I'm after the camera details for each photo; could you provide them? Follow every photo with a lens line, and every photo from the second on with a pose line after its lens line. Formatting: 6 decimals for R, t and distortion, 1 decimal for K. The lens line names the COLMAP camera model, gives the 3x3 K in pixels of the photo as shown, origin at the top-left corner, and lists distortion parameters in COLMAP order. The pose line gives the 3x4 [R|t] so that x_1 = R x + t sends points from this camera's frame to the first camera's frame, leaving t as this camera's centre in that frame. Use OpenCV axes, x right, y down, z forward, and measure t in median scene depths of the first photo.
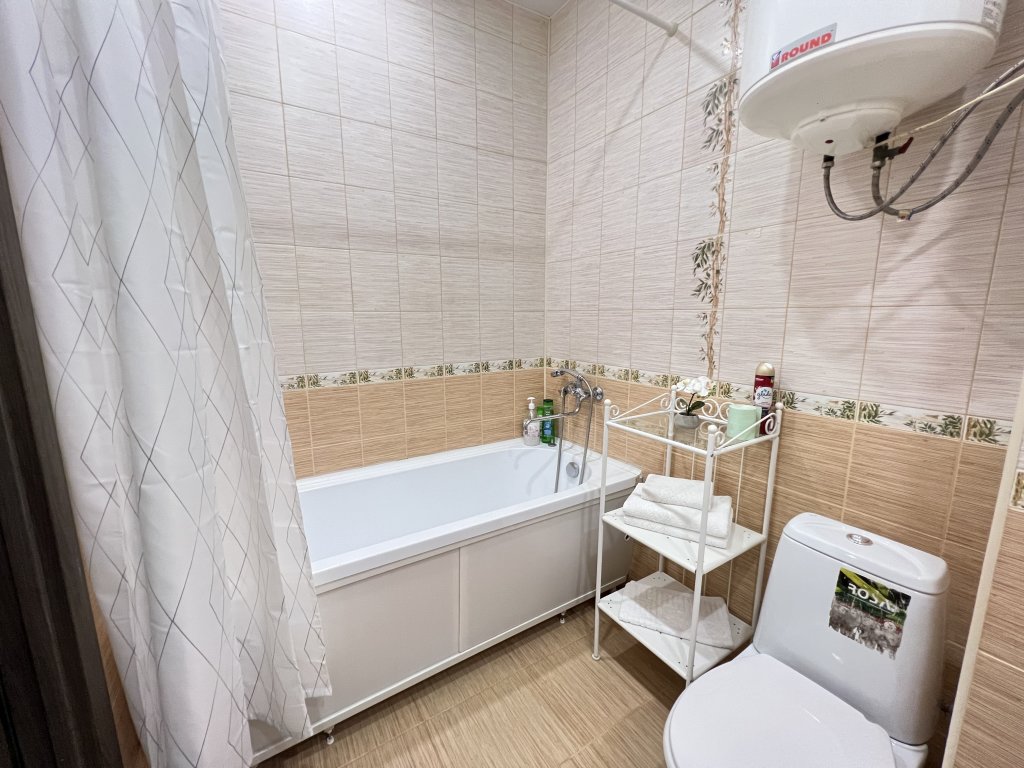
lens RADIAL K [[410.2, 0, 508.0], [0, 410.2, 383.3], [0, 0, 1]] dist [-0.000298, -0.000068]
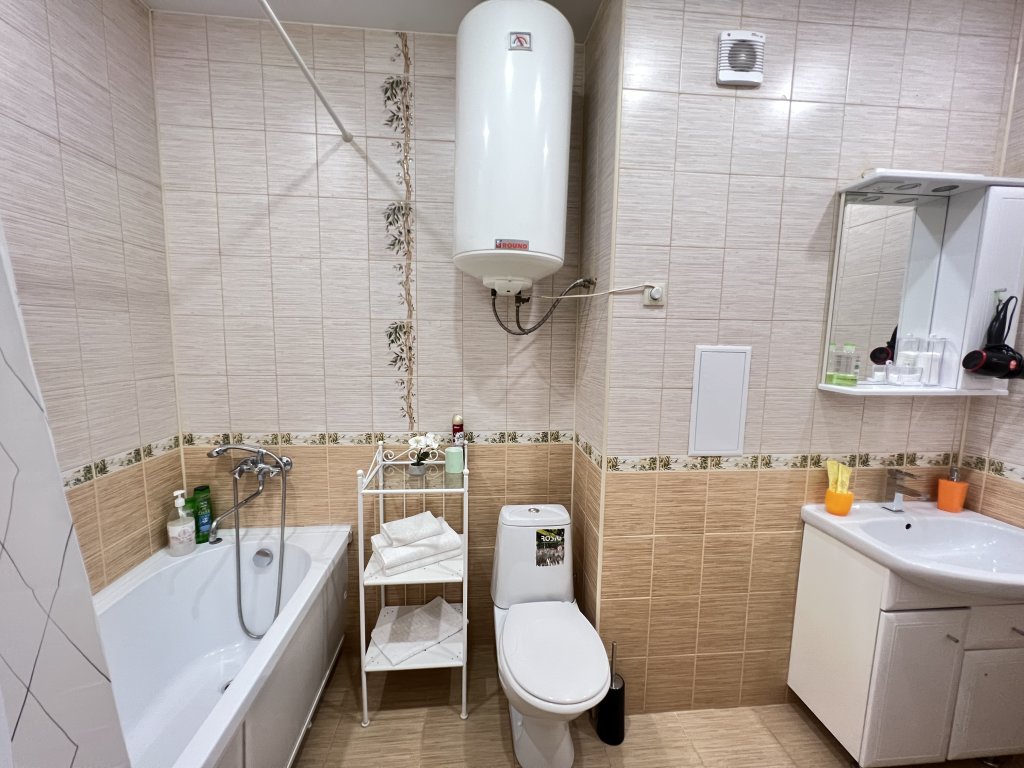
lens RADIAL K [[410.2, 0, 508.0], [0, 410.2, 383.3], [0, 0, 1]] dist [-0.000298, -0.000068]
pose [[0.450322, -0.088535, 0.888466, -0.492613], [0.132788, 0.990647, 0.031413, -0.160985], [-0.882937, 0.103831, 0.457866, 0.154301]]
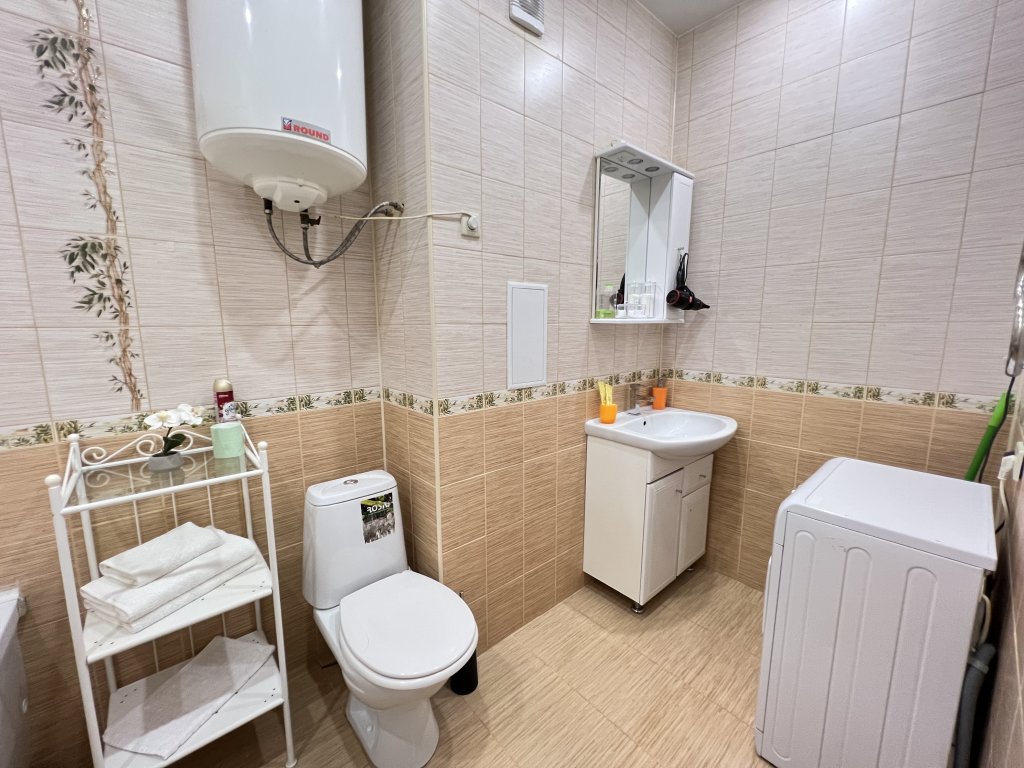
lens RADIAL K [[410.2, 0, 508.0], [0, 410.2, 383.3], [0, 0, 1]] dist [-0.000298, -0.000068]
pose [[-0.154882, -0.138626, 0.978159, -0.428778], [0.169420, 0.971712, 0.164538, -0.077484], [-0.973298, 0.191204, -0.127015, 0.385354]]
